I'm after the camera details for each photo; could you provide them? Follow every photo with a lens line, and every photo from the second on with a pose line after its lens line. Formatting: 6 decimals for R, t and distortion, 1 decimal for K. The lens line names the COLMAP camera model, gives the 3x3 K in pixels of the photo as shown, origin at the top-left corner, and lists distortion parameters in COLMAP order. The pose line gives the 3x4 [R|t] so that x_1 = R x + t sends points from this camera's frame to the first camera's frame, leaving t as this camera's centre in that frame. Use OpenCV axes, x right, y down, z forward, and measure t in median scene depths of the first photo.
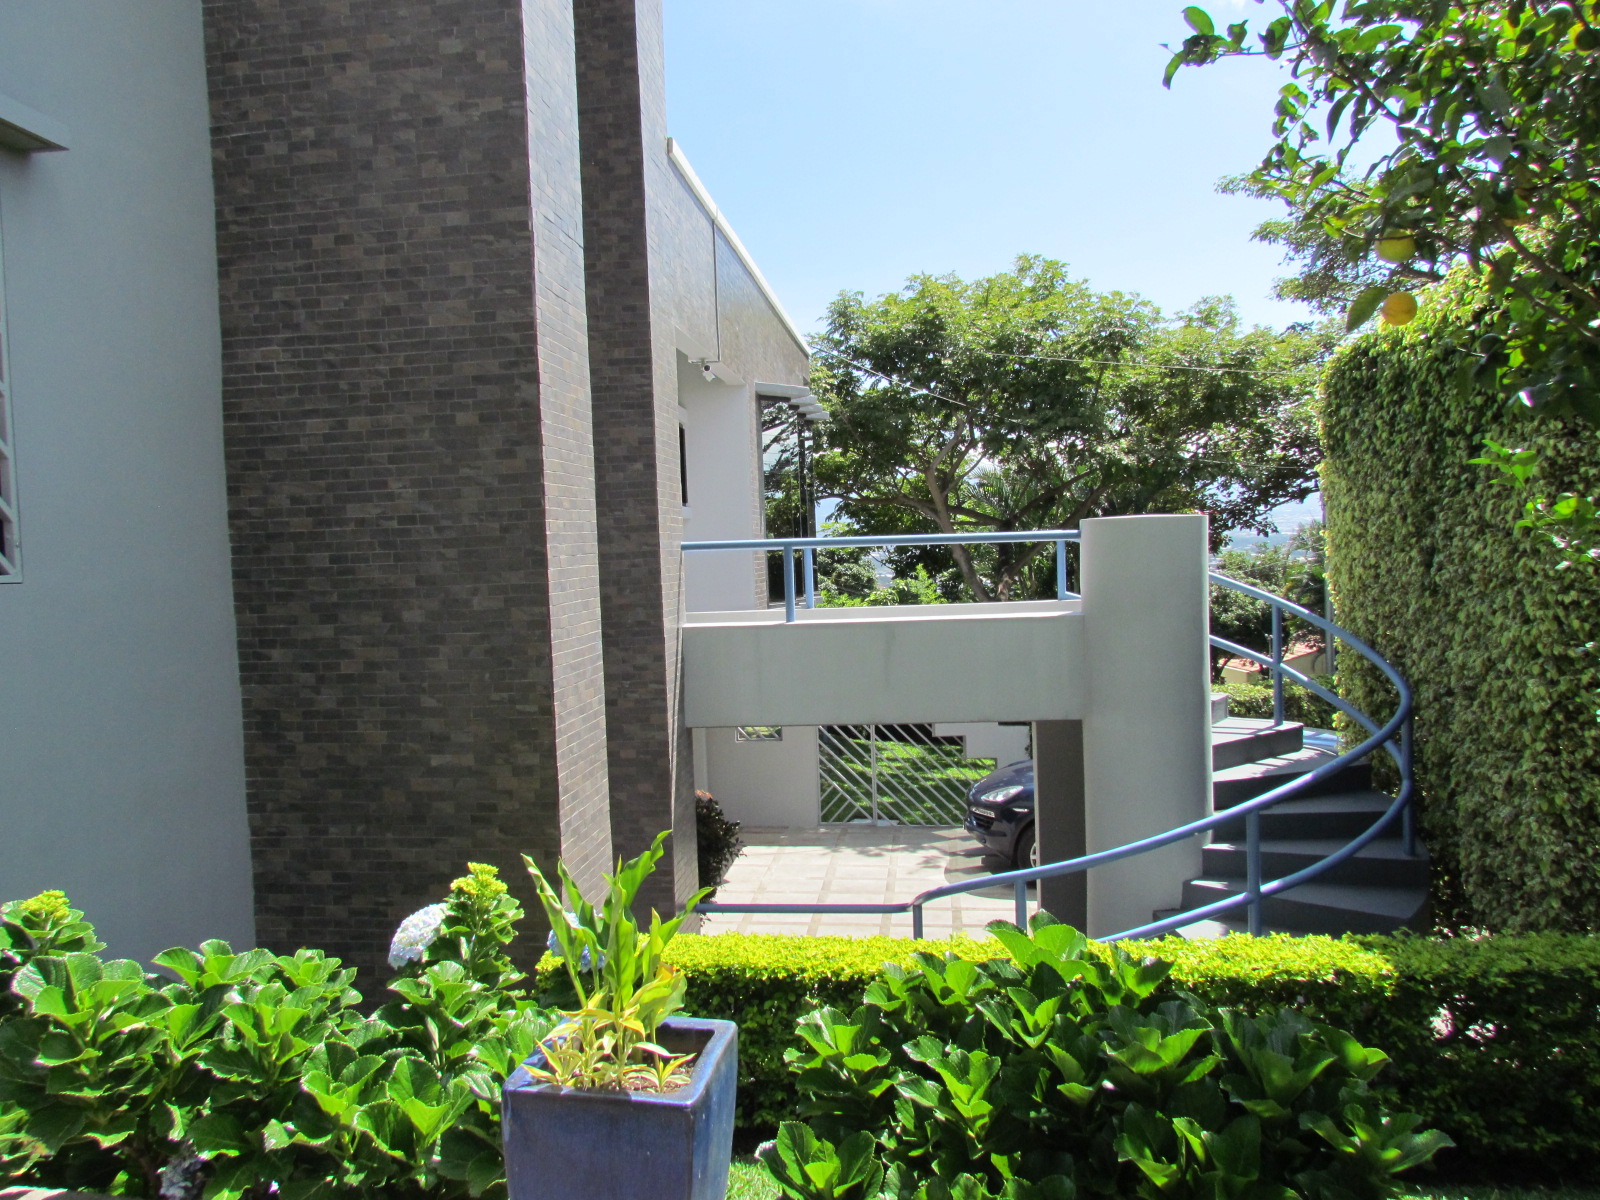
lens RADIAL K [[1139.3, 0, 798.2], [0, 1139.3, 603.2], [0, 0, 1]] dist [-0.028503, 0.008136]
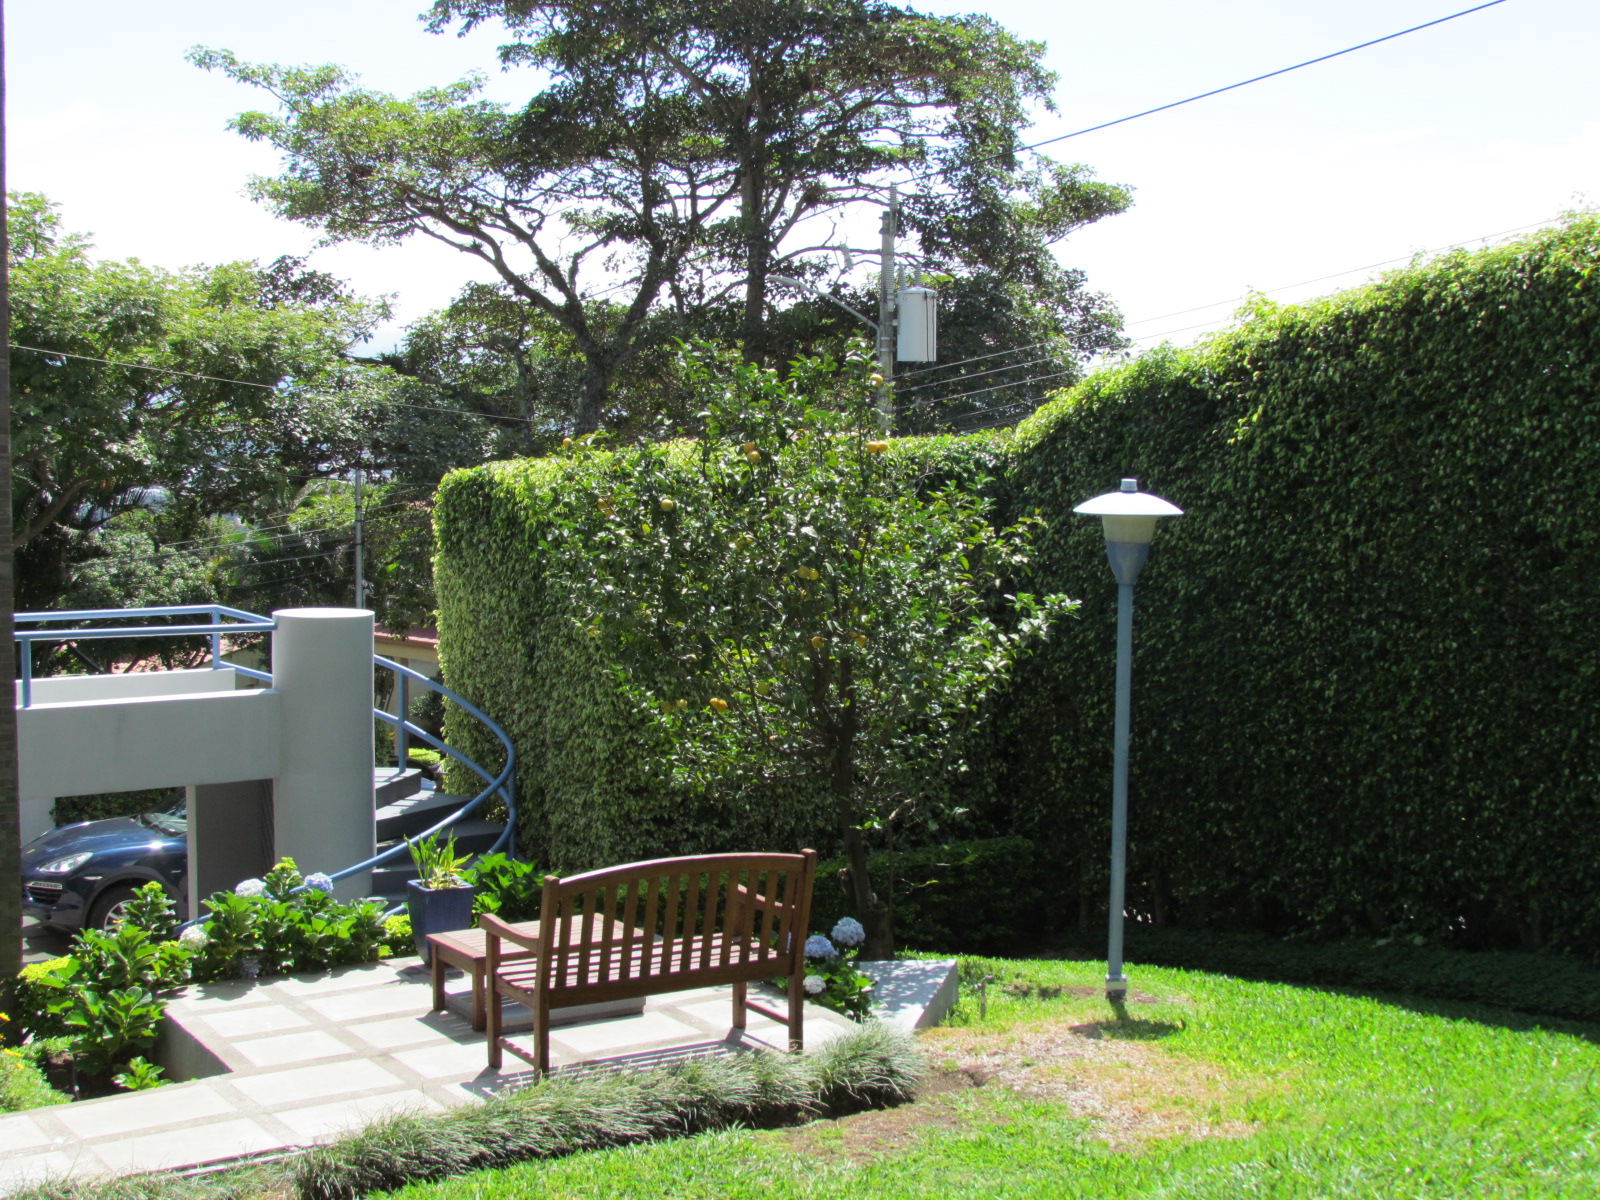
lens RADIAL K [[2063.0, 0, 800.3], [0, 2063.0, 598.2], [0, 0, 1]] dist [-0.049750, 0.000000]
pose [[0.747271, -0.006610, 0.664487, -0.800869], [-0.012131, 0.999648, 0.023586, -0.150808], [-0.664409, -0.025686, 0.746928, -1.021360]]
